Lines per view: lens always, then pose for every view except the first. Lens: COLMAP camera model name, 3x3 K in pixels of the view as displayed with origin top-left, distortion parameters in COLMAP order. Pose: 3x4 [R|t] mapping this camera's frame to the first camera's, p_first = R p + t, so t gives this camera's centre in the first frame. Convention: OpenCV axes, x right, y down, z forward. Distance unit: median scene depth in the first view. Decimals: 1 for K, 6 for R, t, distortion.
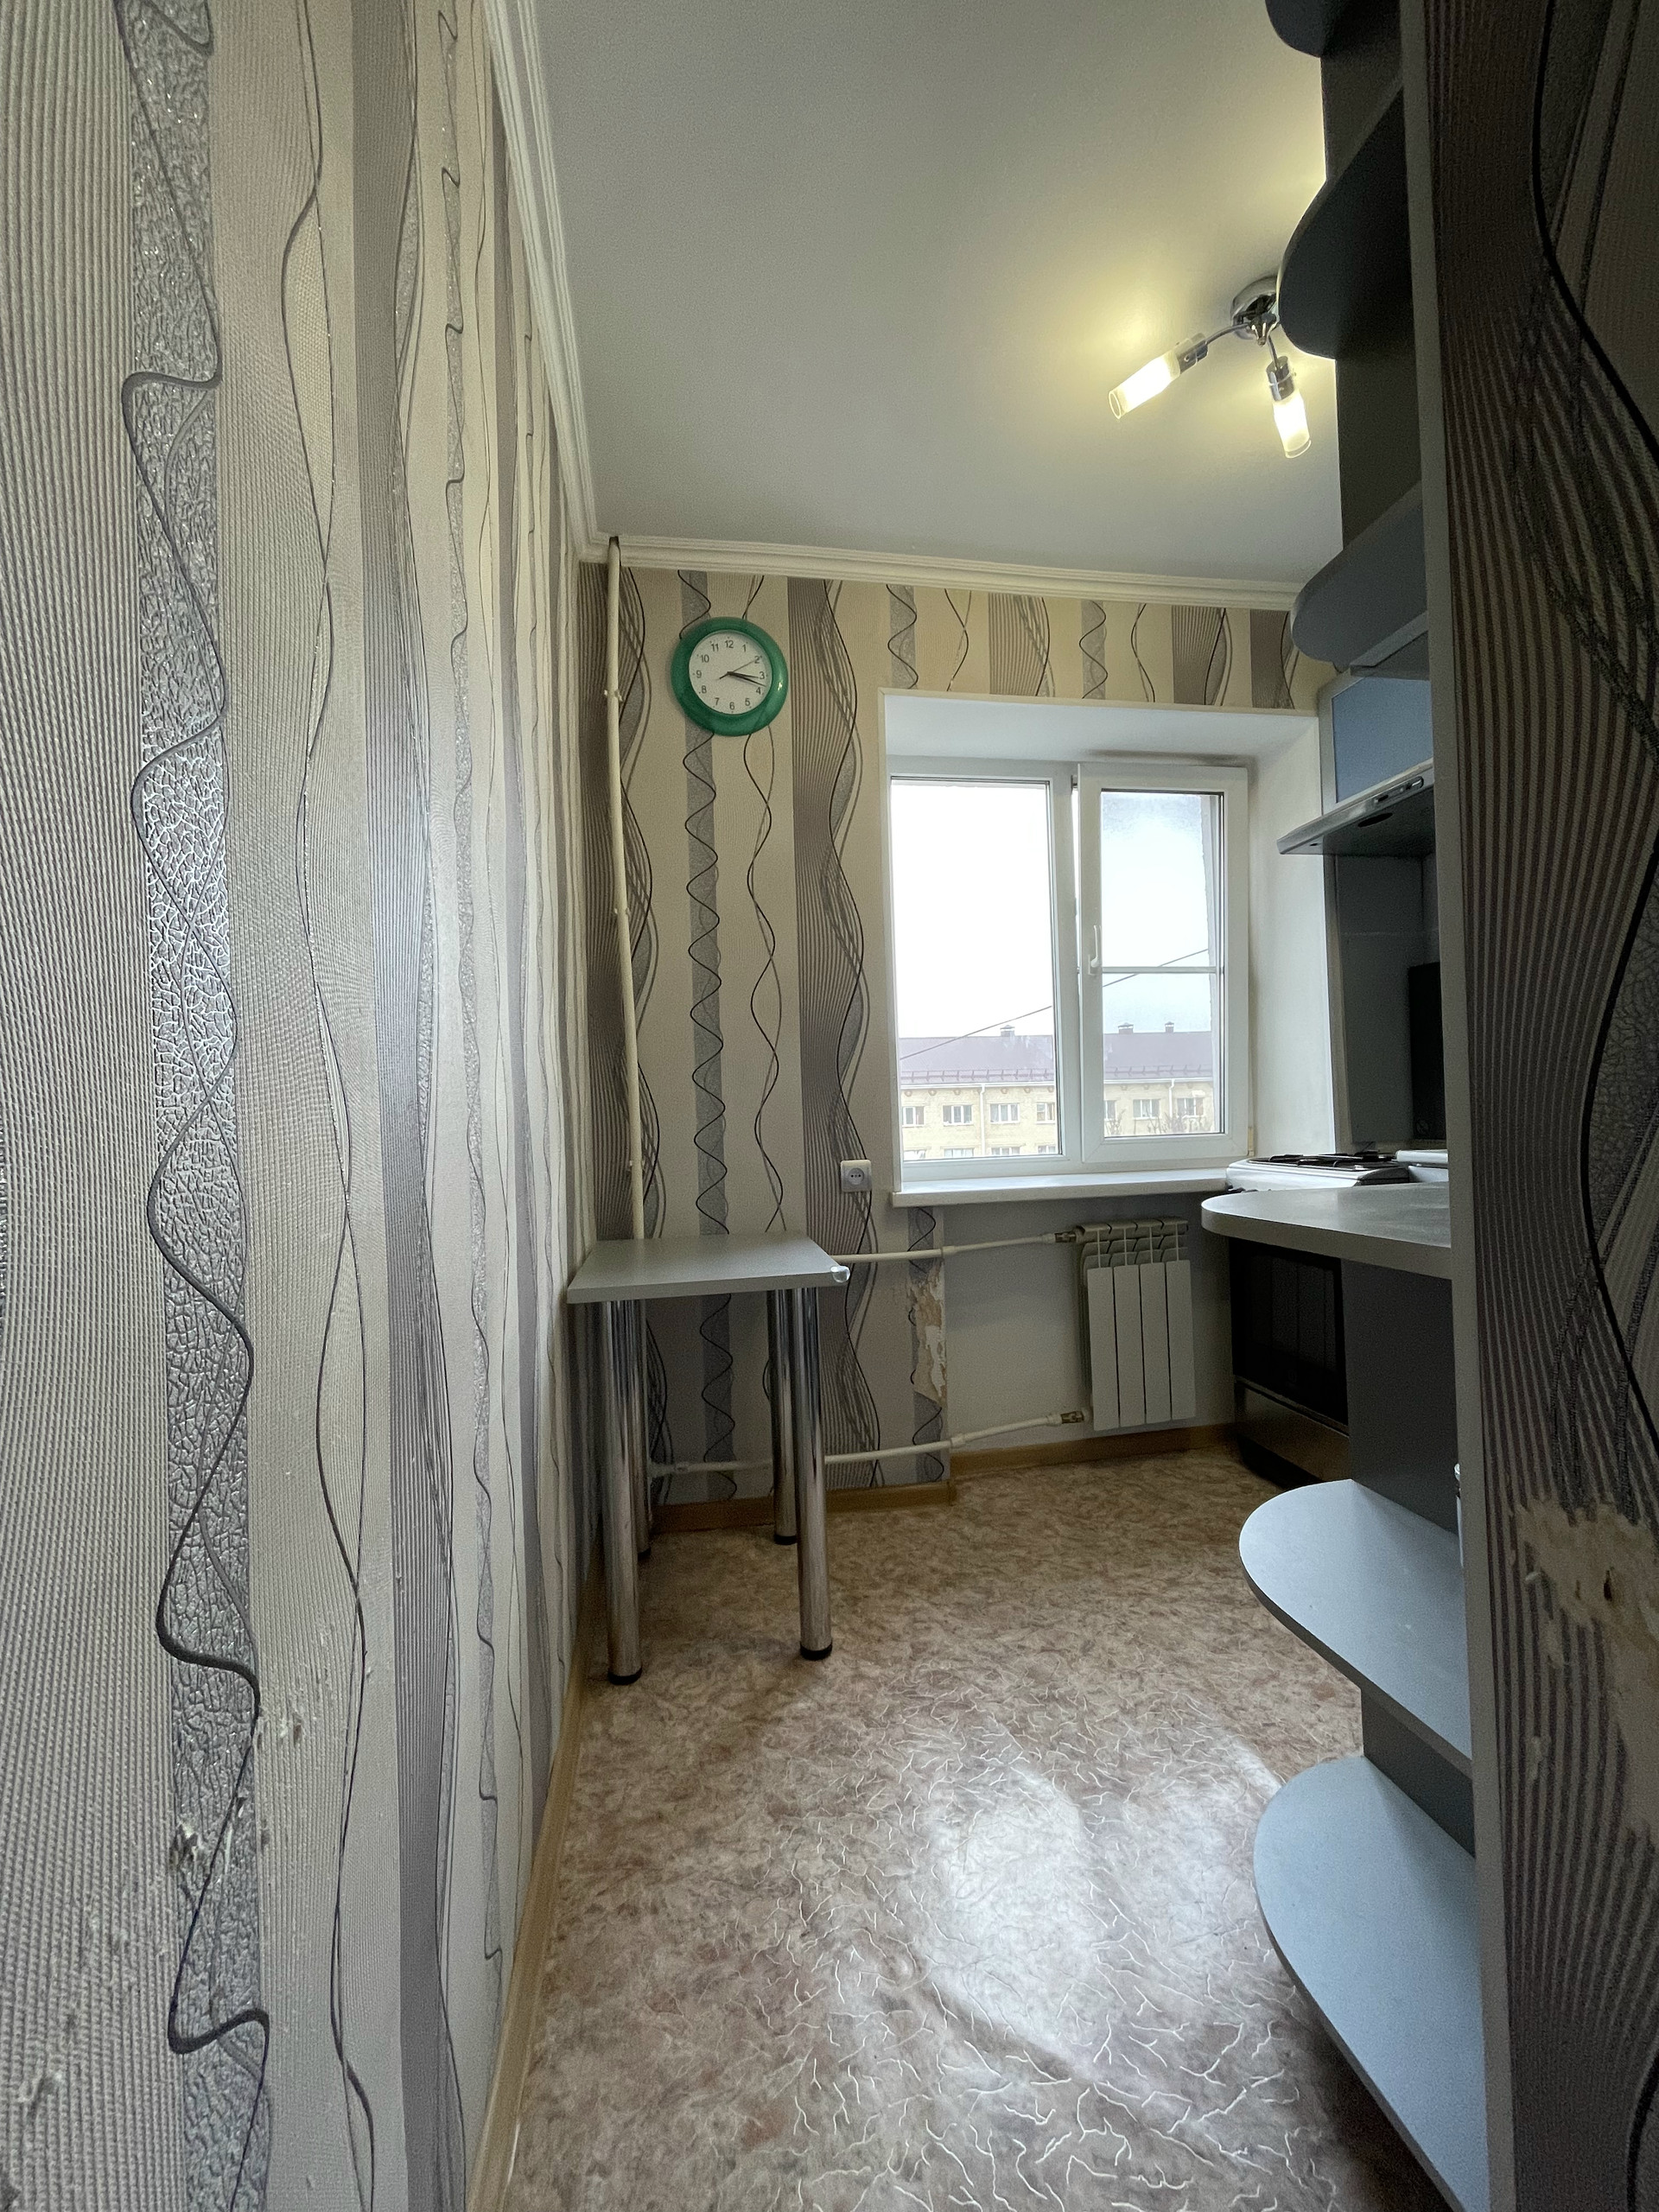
lens RADIAL K [[890.2, 0, 837.4], [0, 890.2, 1105.6], [0, 0, 1]] dist [-0.002617, -0.000148]
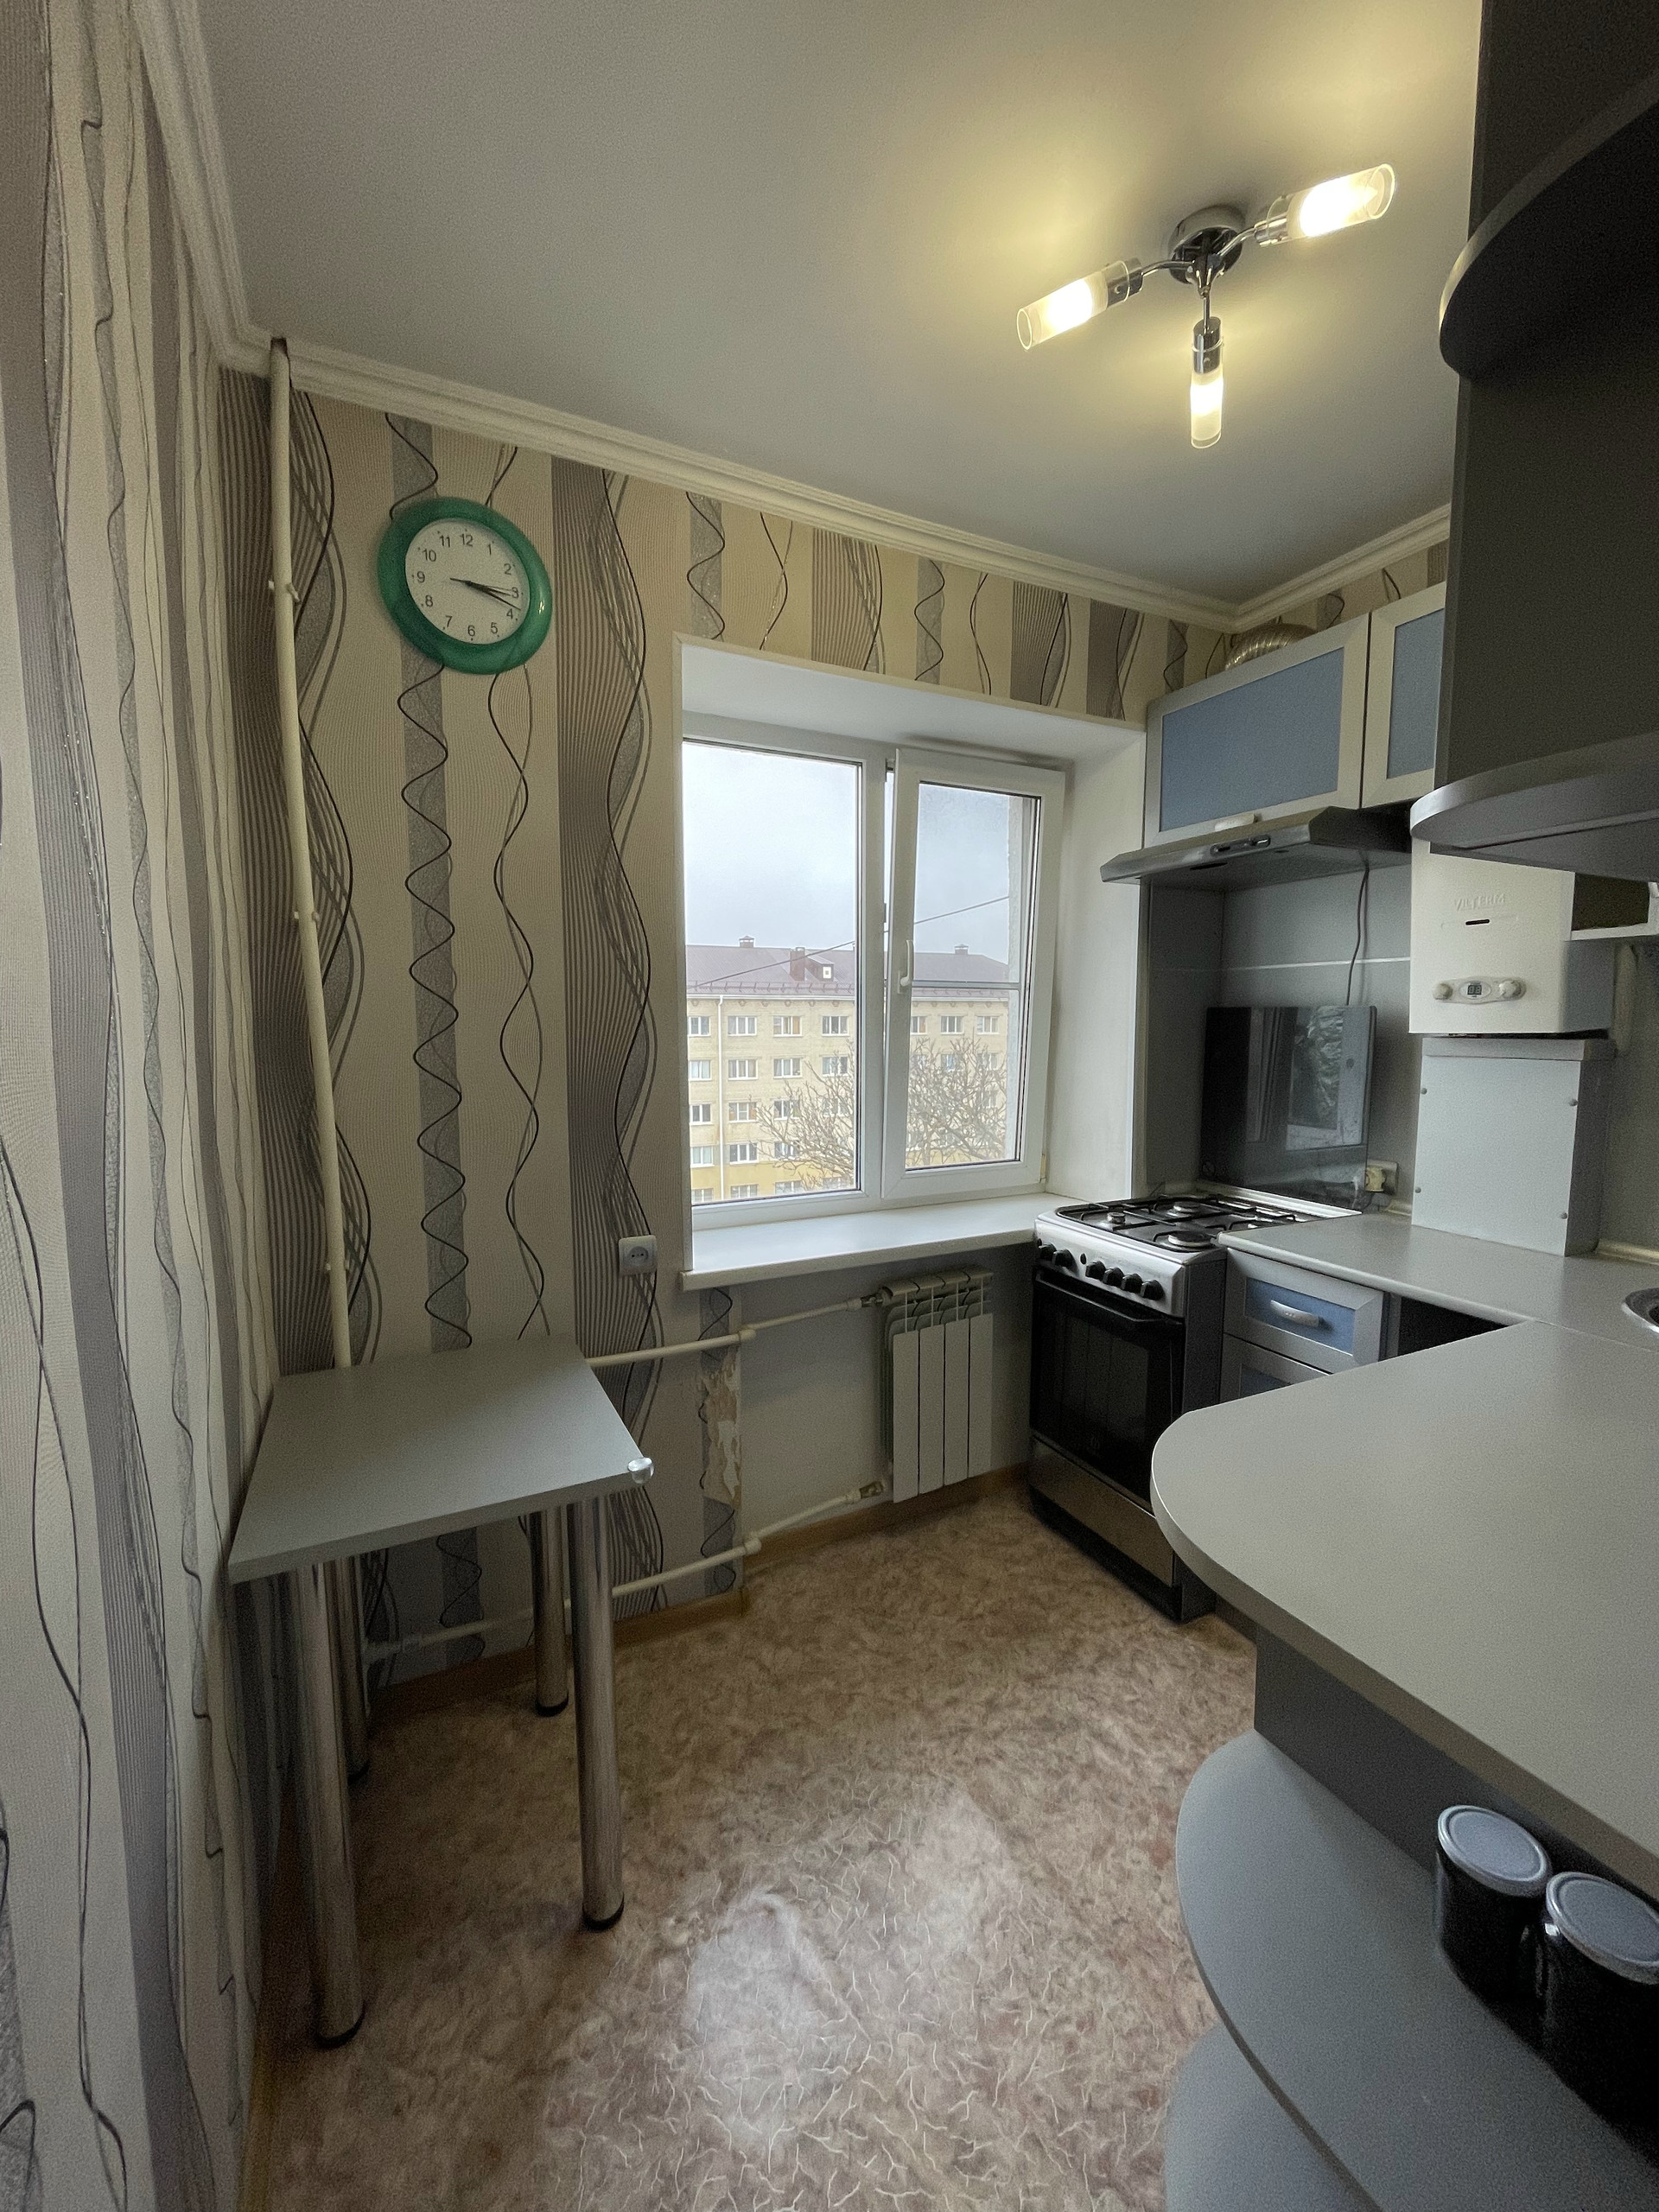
lens RADIAL K [[890.2, 0, 834.1], [0, 890.2, 1106.6], [0, 0, 1]] dist [-0.002617, -0.000148]
pose [[0.957442, 0.003445, 0.288607, -0.043650], [-0.033900, 0.994350, 0.100591, -0.148217], [-0.286629, -0.106094, 0.952149, 0.189057]]
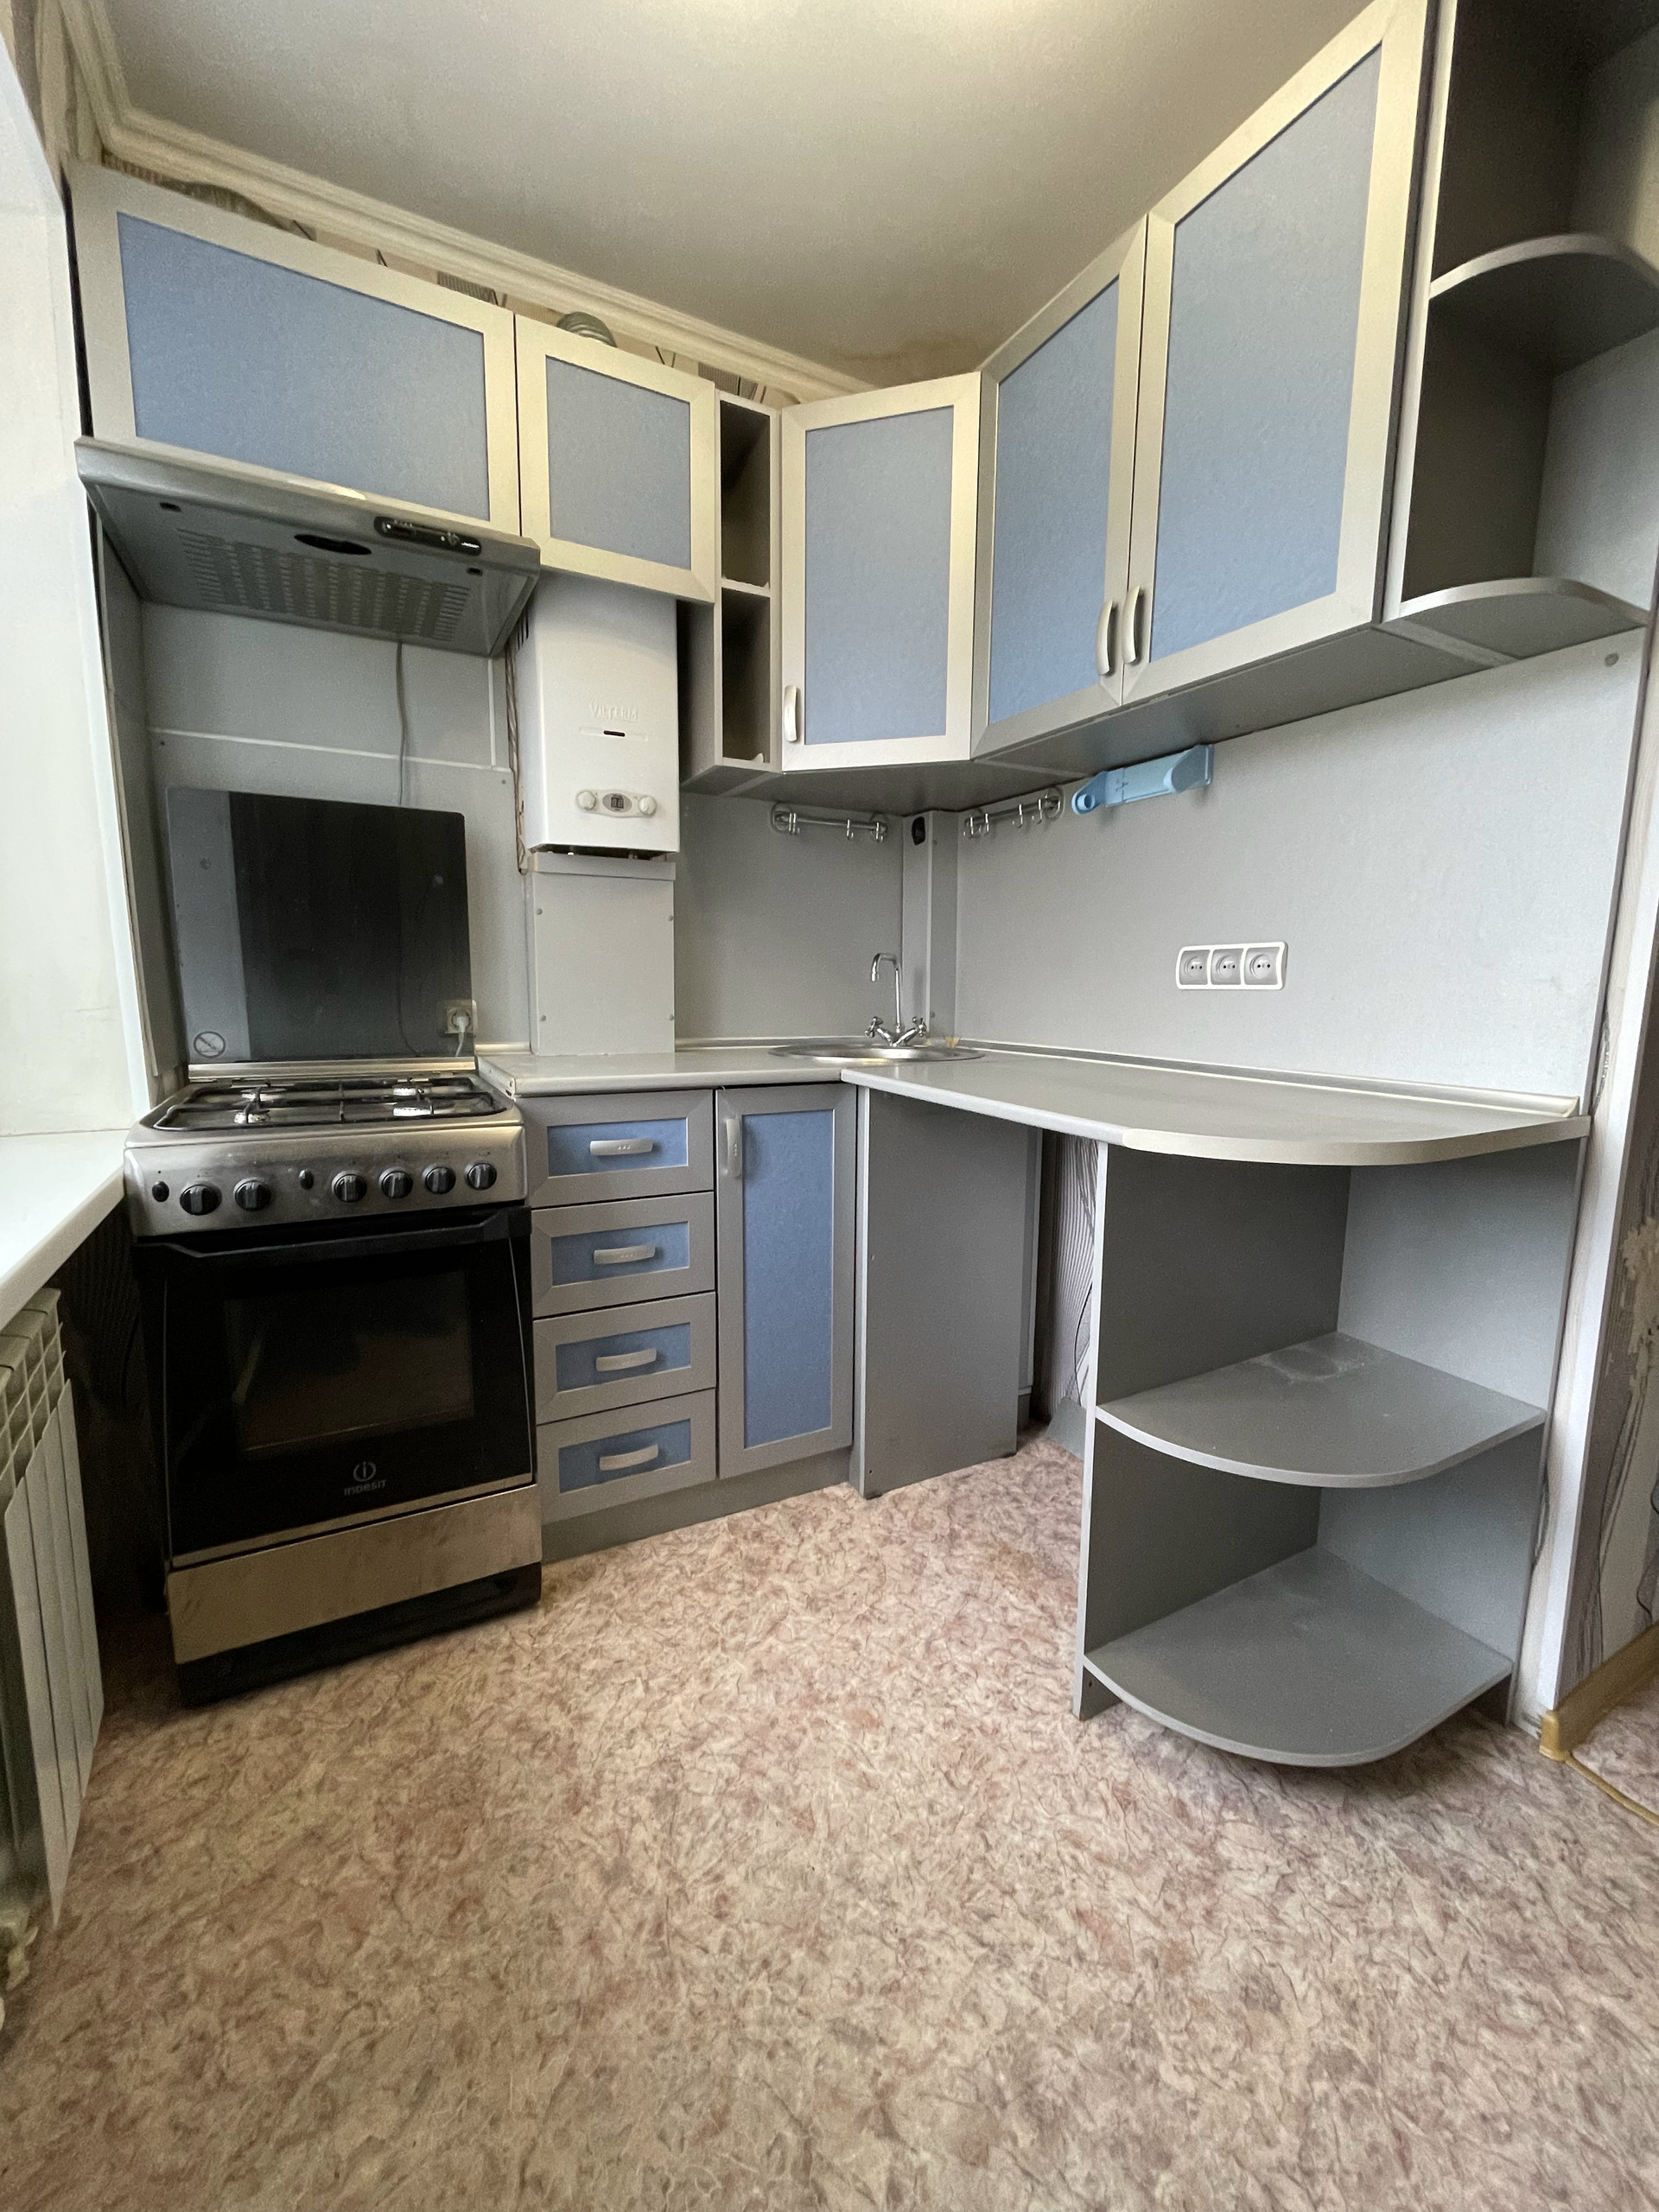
lens RADIAL K [[890.2, 0, 830.5], [0, 890.2, 1109.2], [0, 0, 1]] dist [-0.002617, -0.000148]
pose [[-0.325236, -0.108715, 0.939363, -0.119410], [-0.014666, 0.993830, 0.109941, -0.007996], [-0.945519, 0.021980, -0.324824, 0.873695]]
